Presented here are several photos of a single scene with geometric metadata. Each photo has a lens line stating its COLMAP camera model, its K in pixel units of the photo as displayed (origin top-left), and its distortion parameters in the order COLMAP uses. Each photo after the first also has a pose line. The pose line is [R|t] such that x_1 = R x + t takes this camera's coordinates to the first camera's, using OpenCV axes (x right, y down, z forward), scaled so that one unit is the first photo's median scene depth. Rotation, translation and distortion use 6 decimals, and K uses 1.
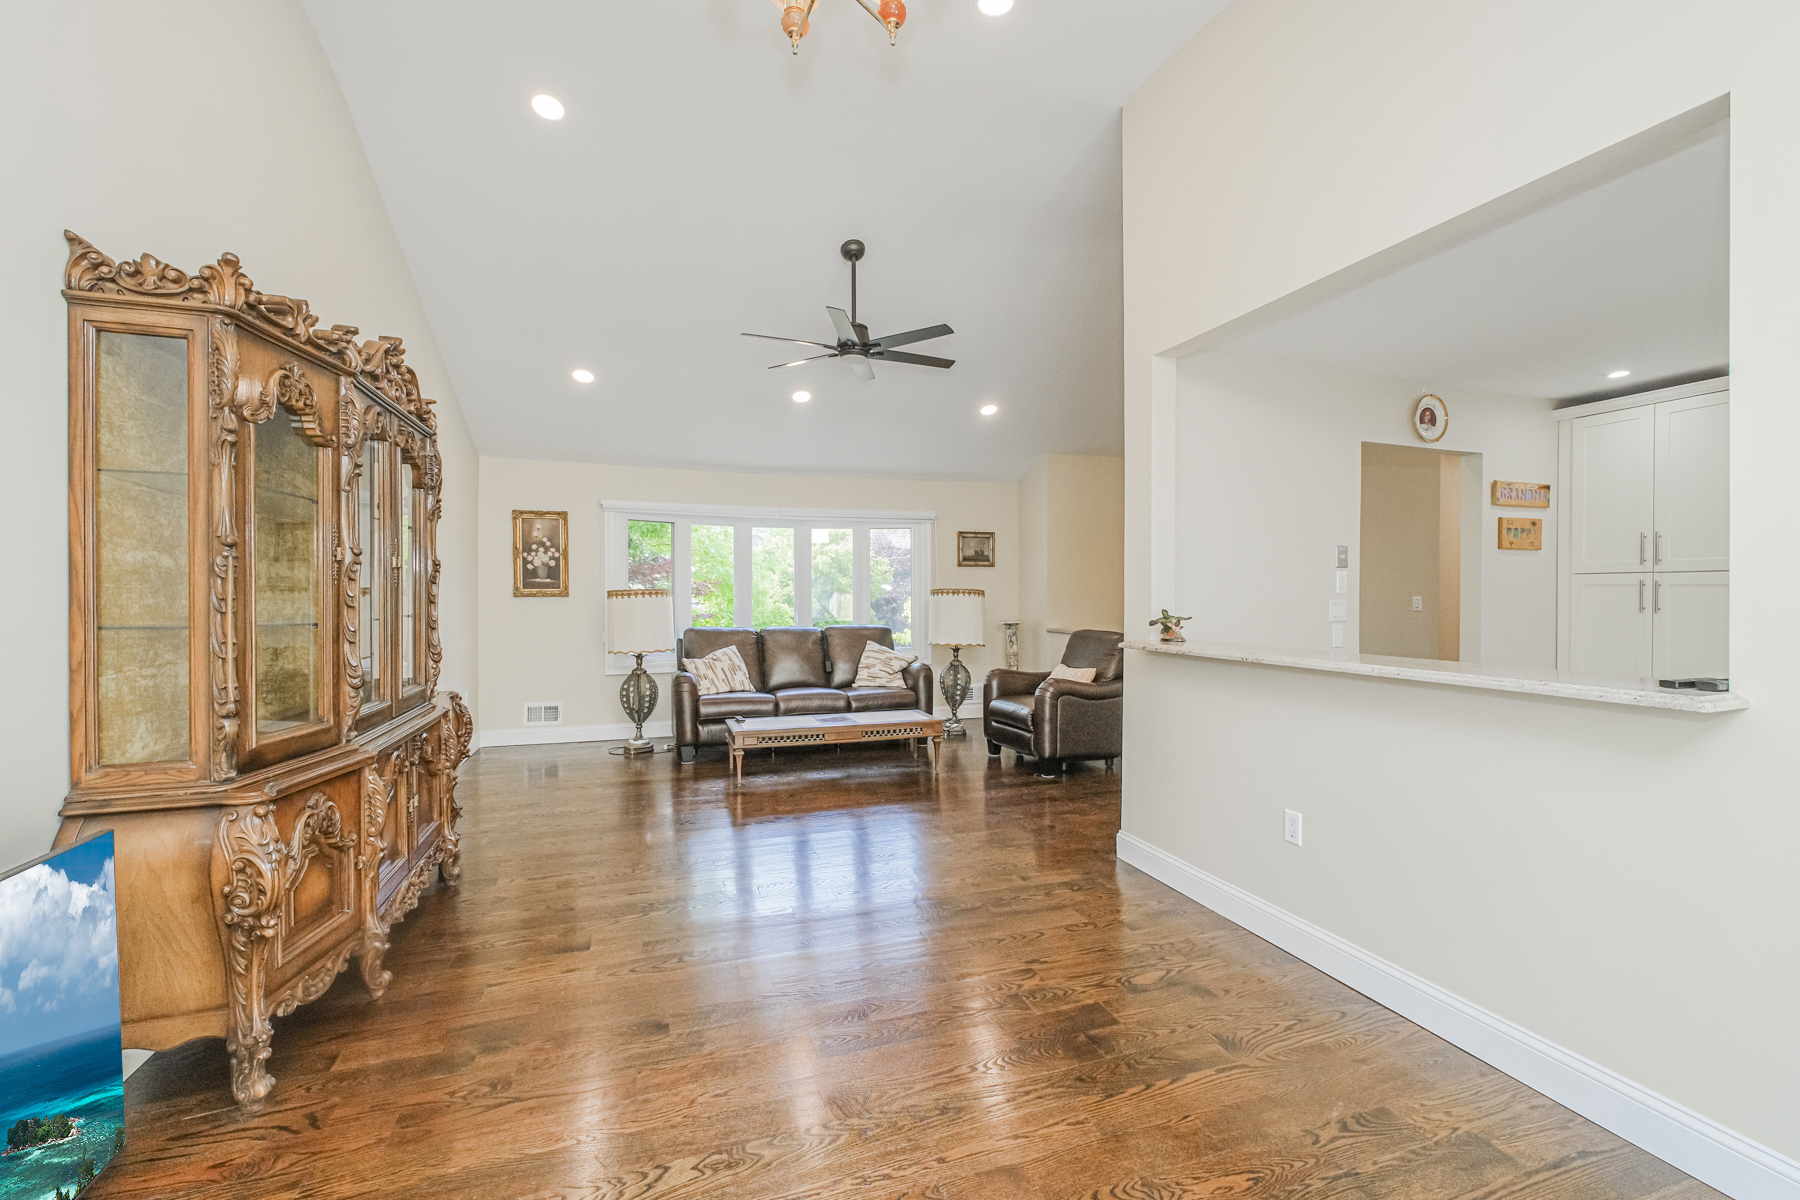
lens RADIAL K [[752.9, 0, 904.1], [0, 752.9, 599.5], [0, 0, 1]] dist [0.001389, -0.000875]
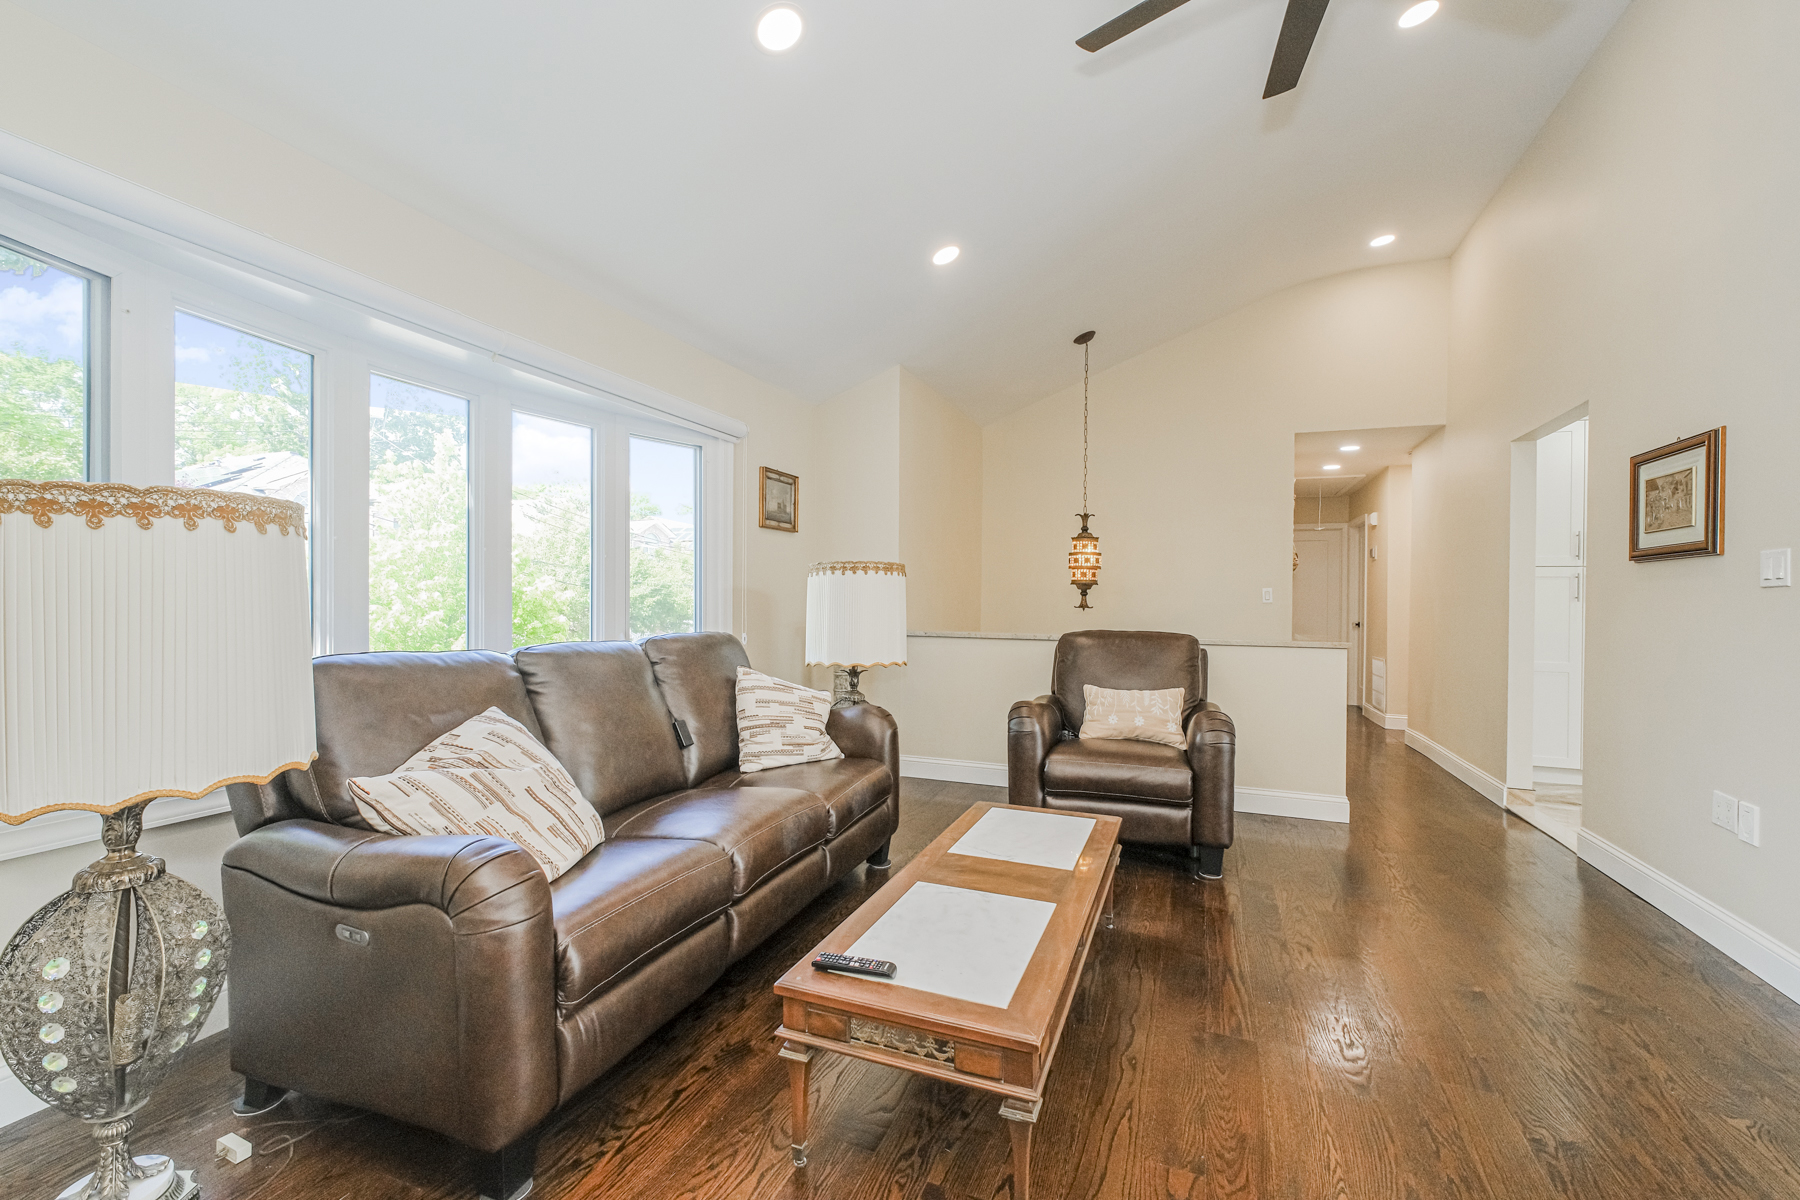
lens RADIAL K [[752.9, 0, 895.0], [0, 752.9, 600.7], [0, 0, 1]] dist [0.001389, -0.000875]
pose [[0.656771, 0.004746, 0.754075, -0.385078], [-0.005339, 0.999984, -0.001643, 0.016012], [-0.754071, -0.002947, 0.656786, 0.715382]]
